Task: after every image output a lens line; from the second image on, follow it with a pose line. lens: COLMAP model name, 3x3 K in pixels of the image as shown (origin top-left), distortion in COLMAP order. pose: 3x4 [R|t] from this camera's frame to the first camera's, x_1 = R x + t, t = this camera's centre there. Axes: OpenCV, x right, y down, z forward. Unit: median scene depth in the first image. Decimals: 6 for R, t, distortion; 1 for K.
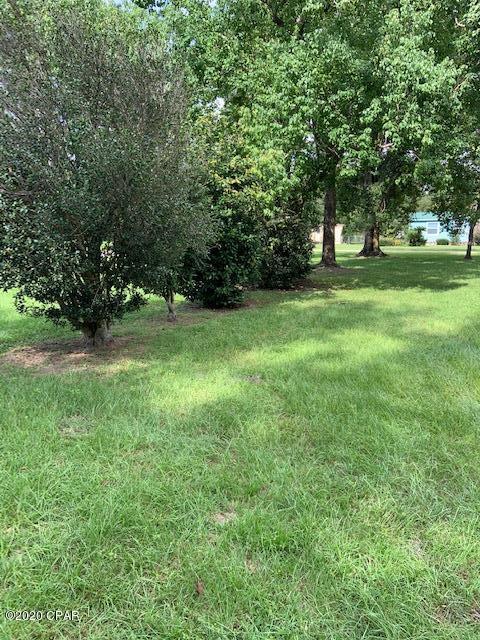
lens RADIAL K [[474.3, 0, 239.1], [0, 474.3, 319.3], [0, 0, 1]] dist [0.088255, -0.117251]
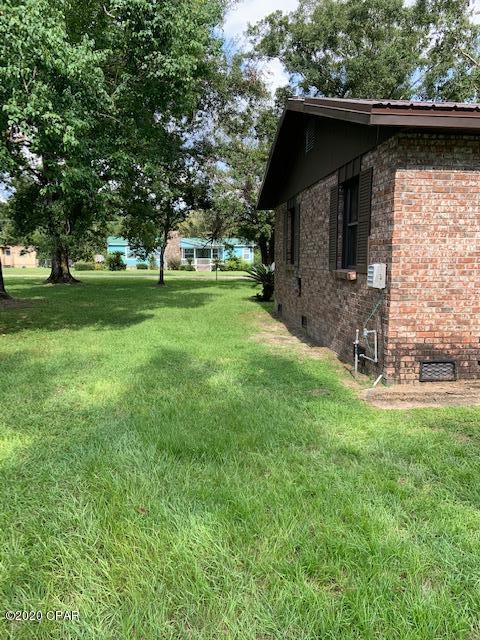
lens RADIAL K [[474.3, 0, 239.0], [0, 474.3, 318.2], [0, 0, 1]] dist [0.088255, -0.117251]
pose [[0.833786, -0.060362, 0.548778, 0.062617], [0.087241, 0.995922, -0.023006, -0.018221], [-0.545151, 0.067058, 0.835651, 0.085339]]
